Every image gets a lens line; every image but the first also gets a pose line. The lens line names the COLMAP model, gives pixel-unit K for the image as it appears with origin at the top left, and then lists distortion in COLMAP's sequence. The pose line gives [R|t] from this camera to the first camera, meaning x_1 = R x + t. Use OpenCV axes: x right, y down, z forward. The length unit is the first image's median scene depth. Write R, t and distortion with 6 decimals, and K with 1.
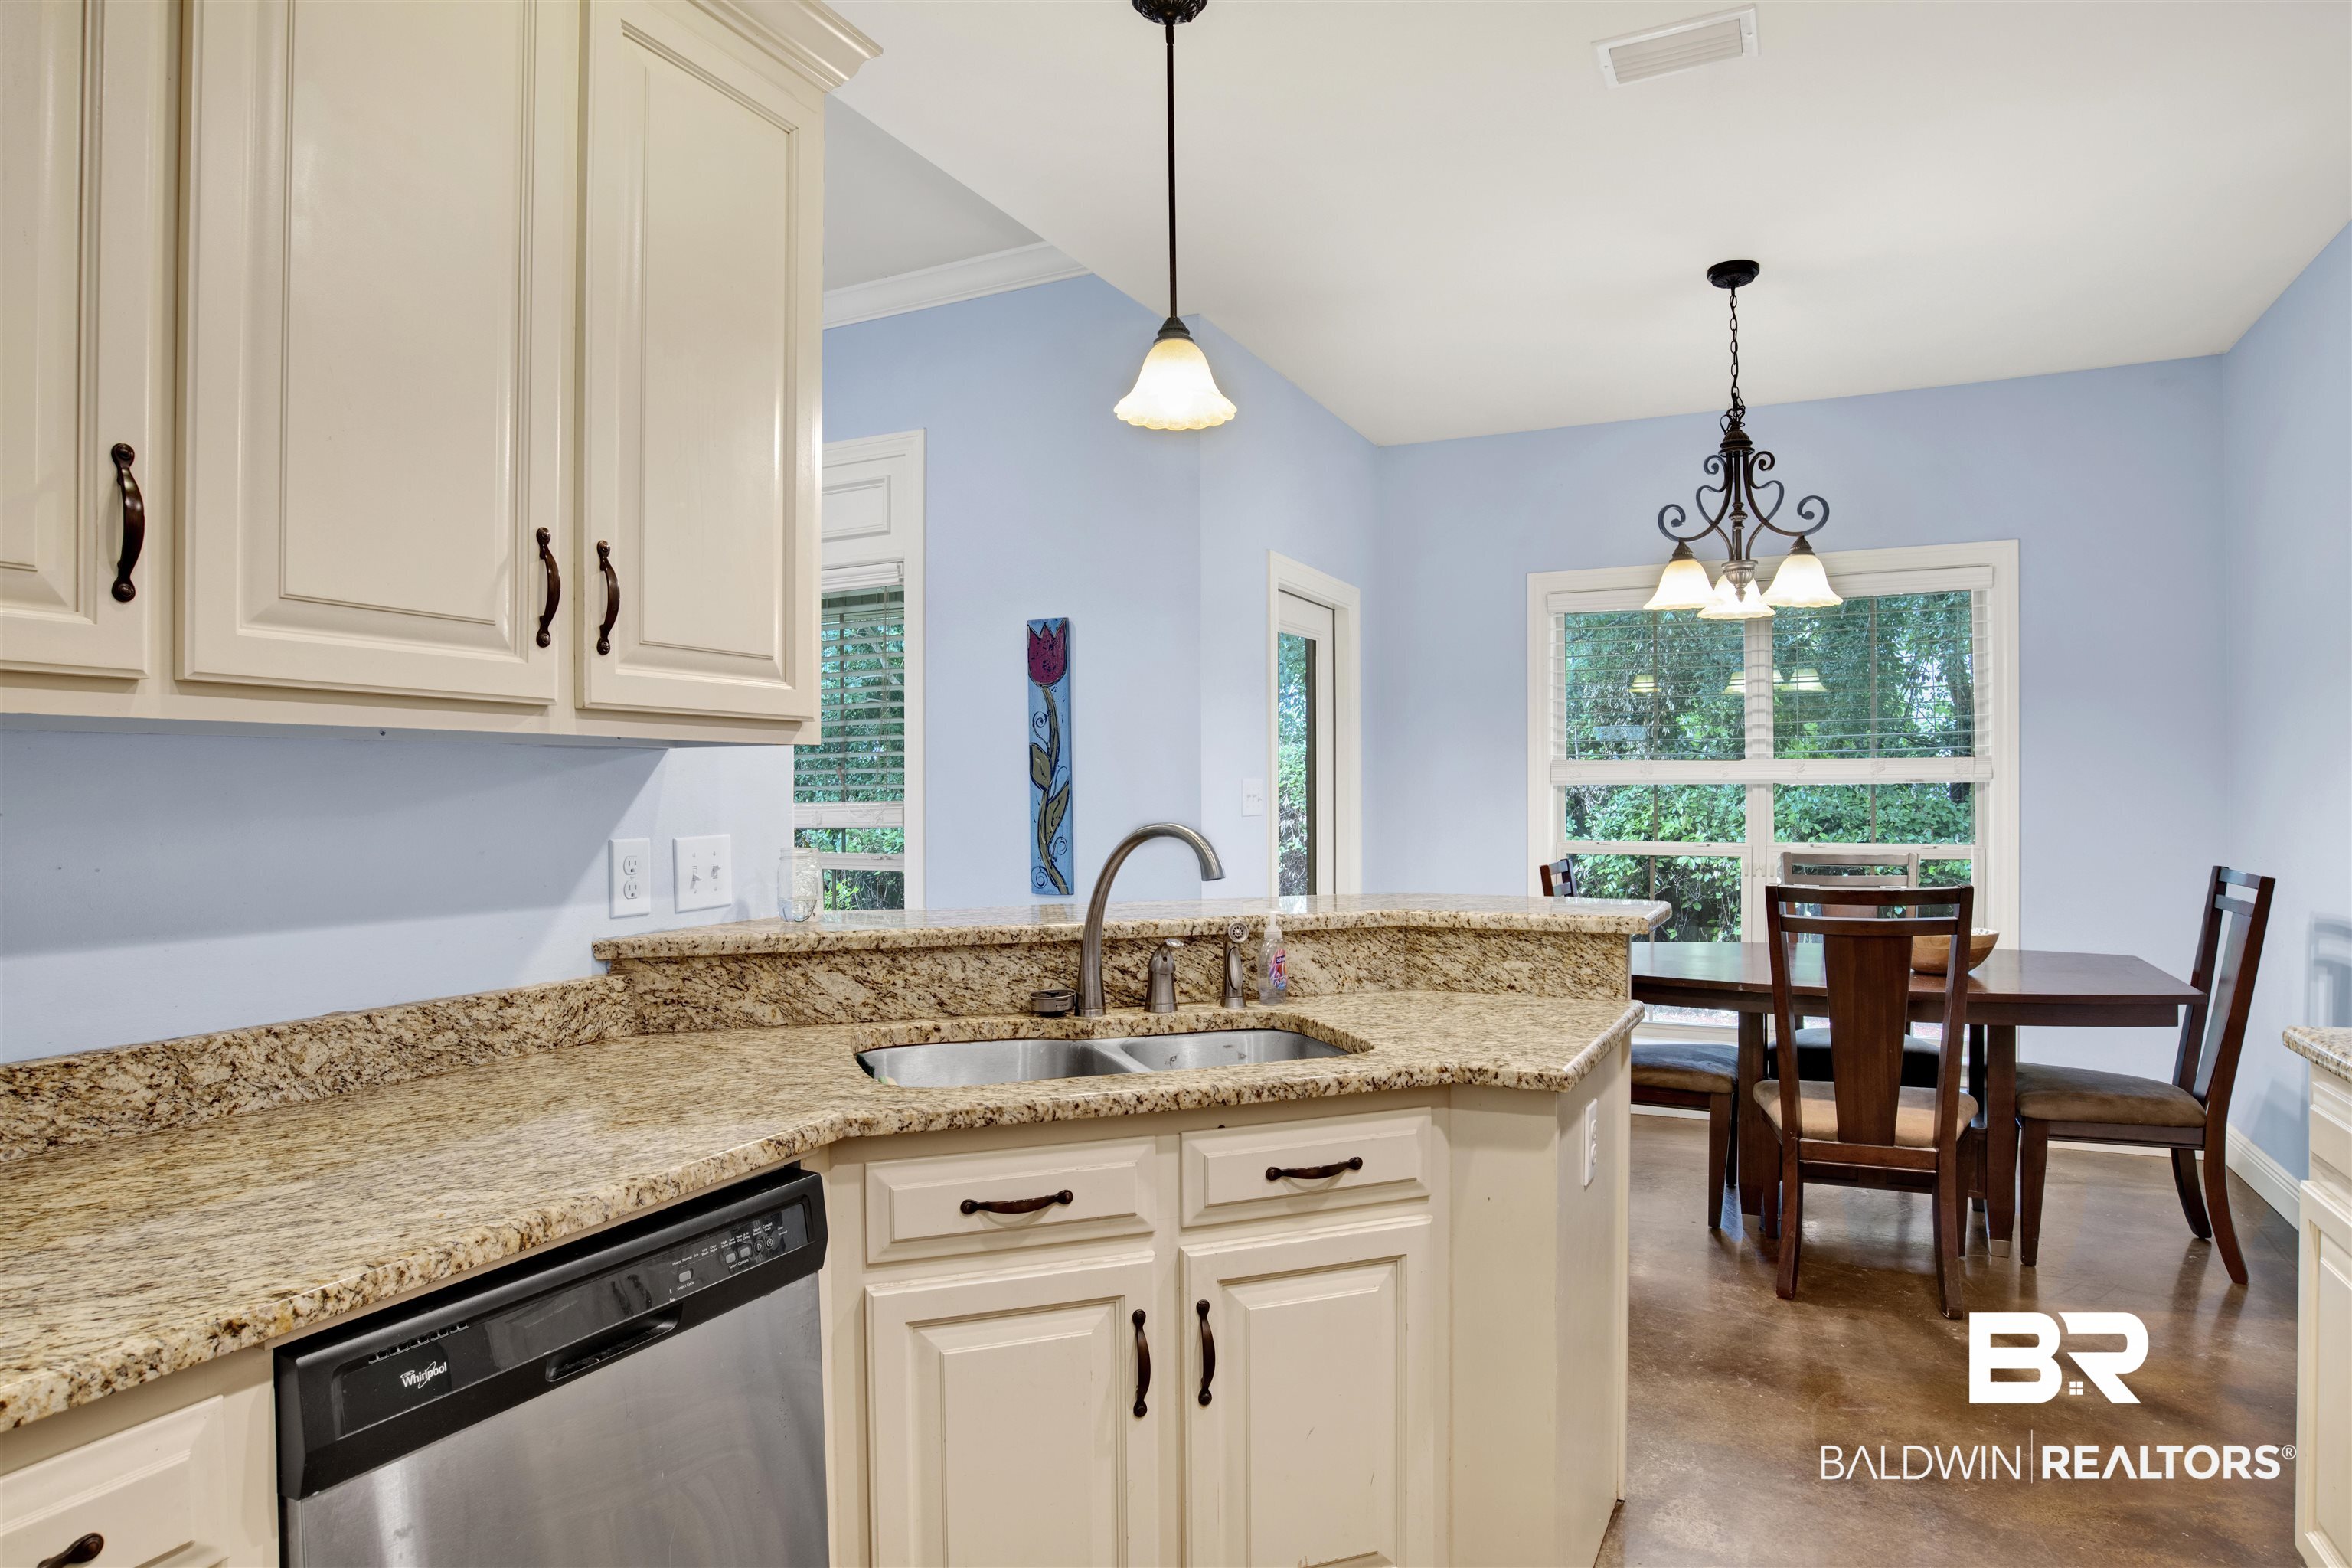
lens RADIAL K [[1365.1, 0, 1155.3], [0, 1365.1, 791.3], [0, 0, 1]] dist [-0.049273, 0.020038]
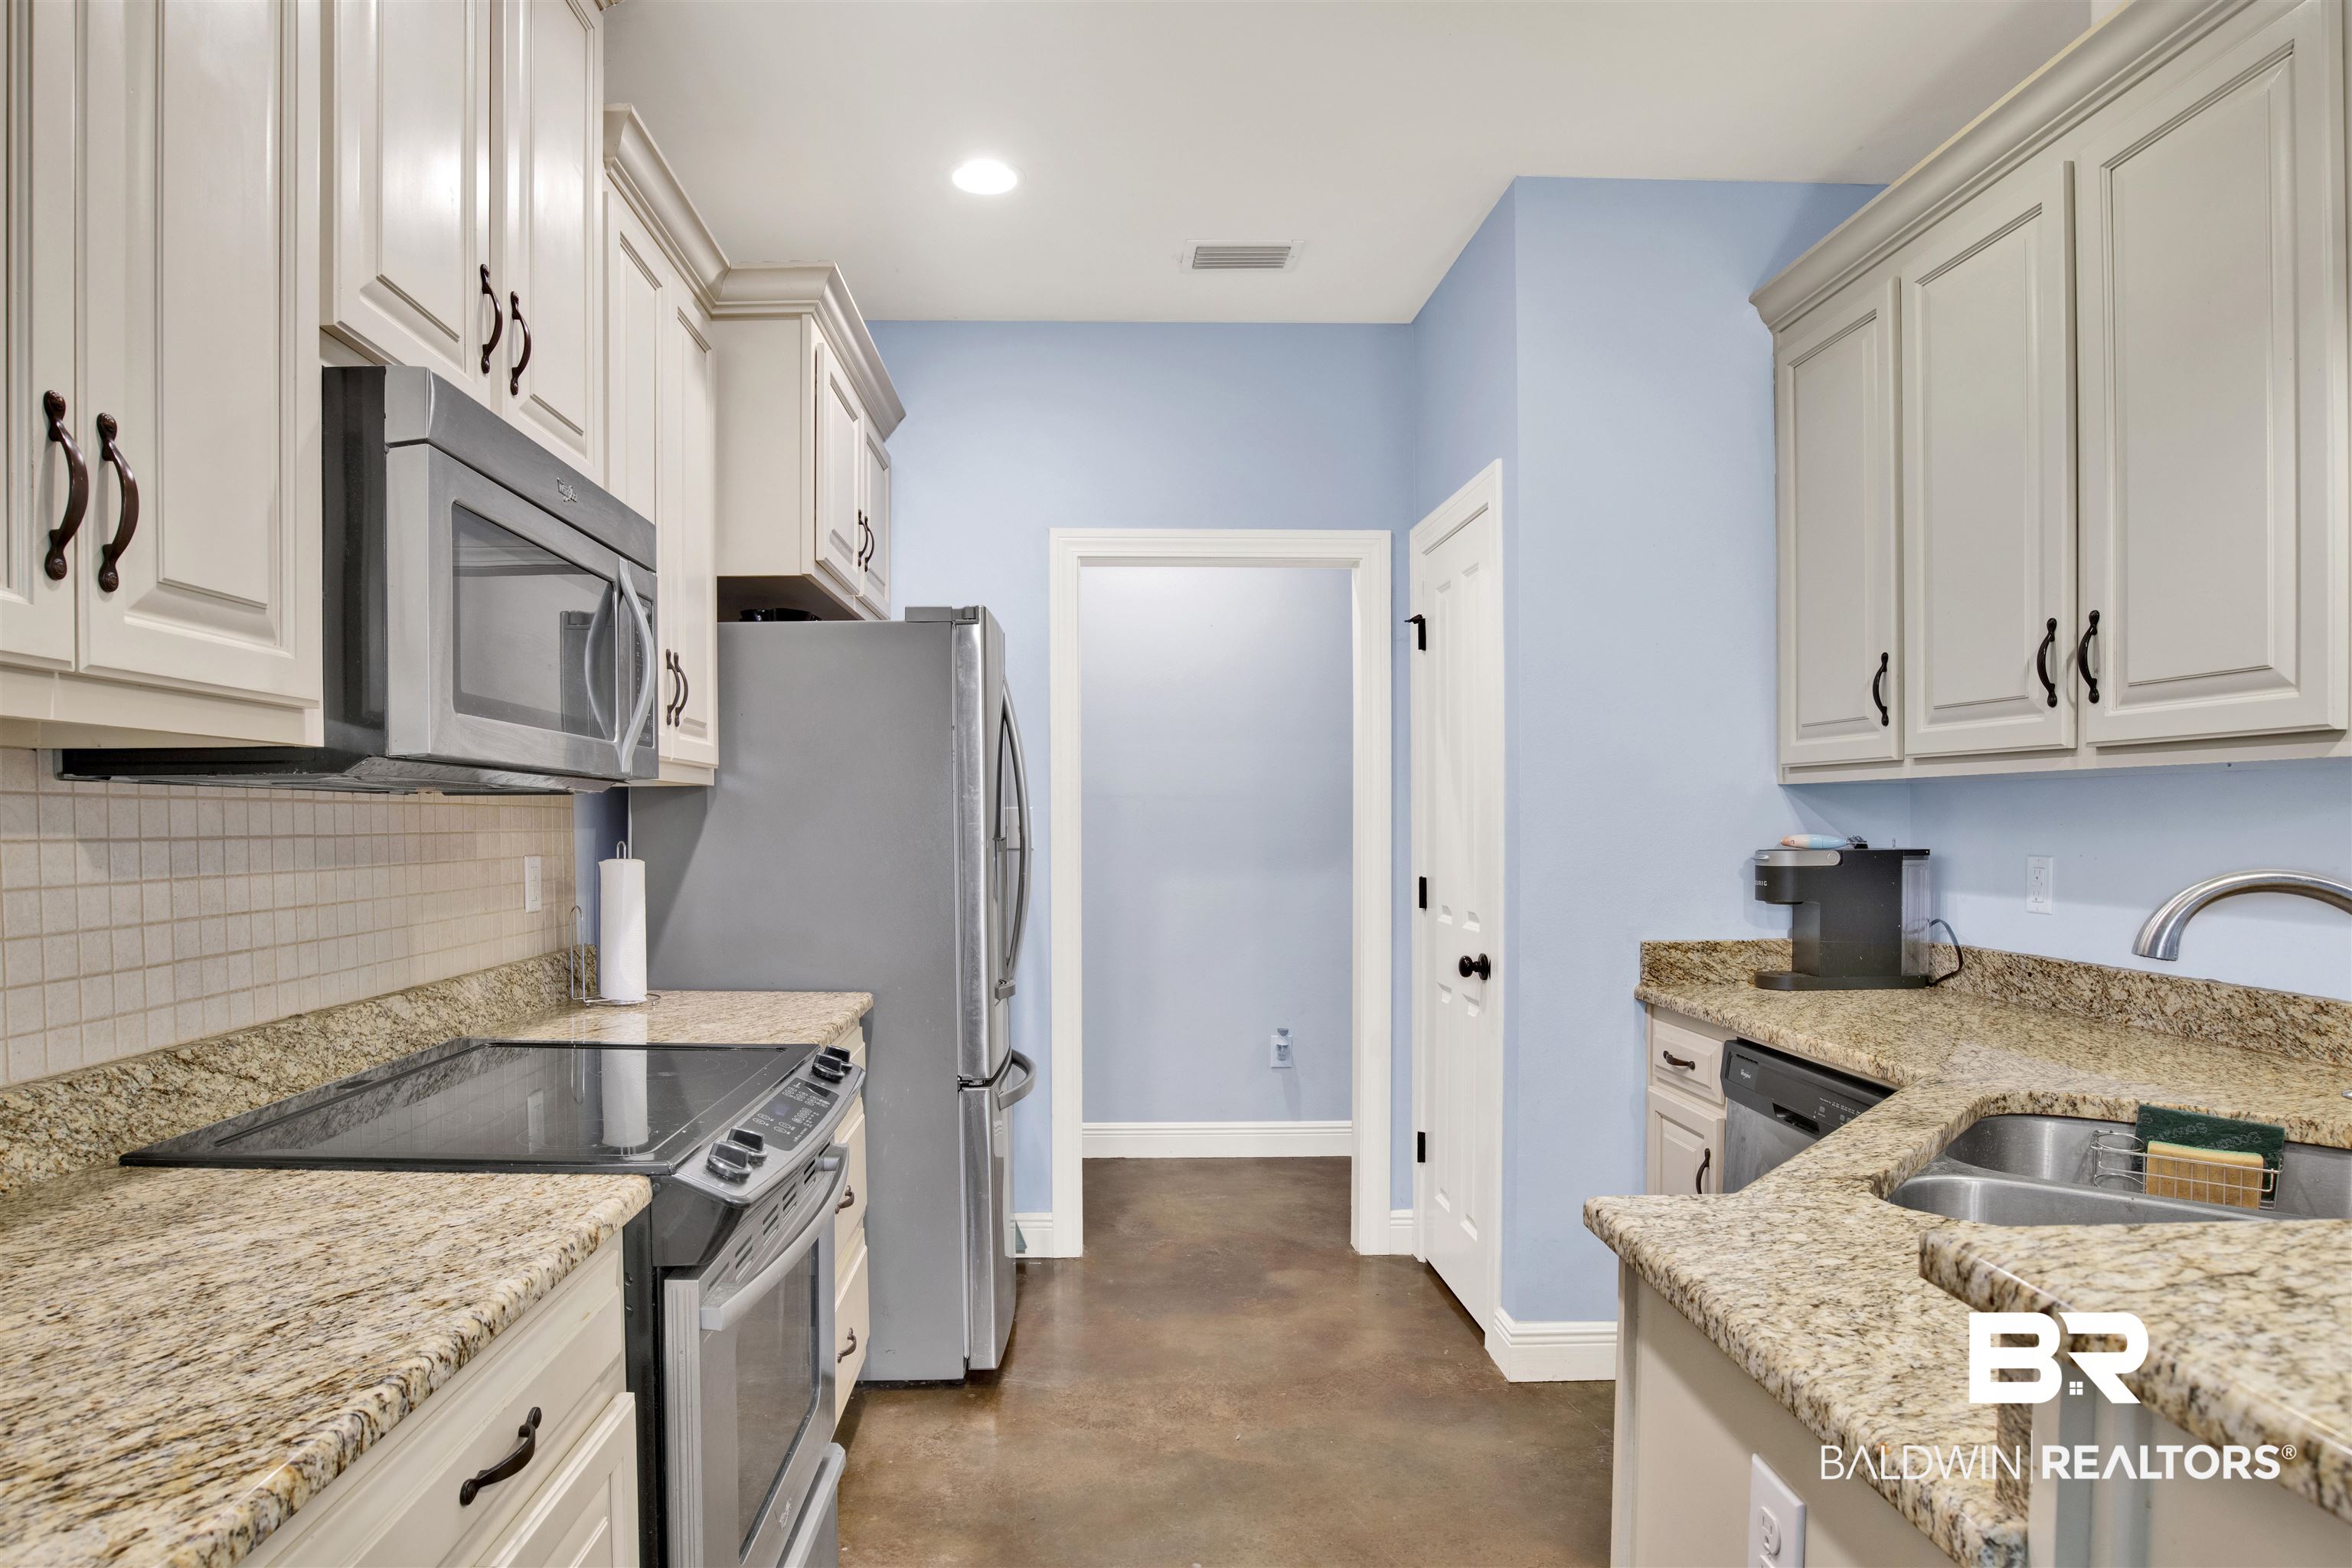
lens RADIAL K [[1320.1, 0, 1176.5], [0, 1320.1, 791.4], [0, 0, 1]] dist [-0.065077, -0.000548]
pose [[-0.857429, -0.002867, -0.514595, 0.912577], [0.004928, 0.999893, -0.013782, -0.007989], [0.514579, -0.014353, -0.857323, 1.565825]]
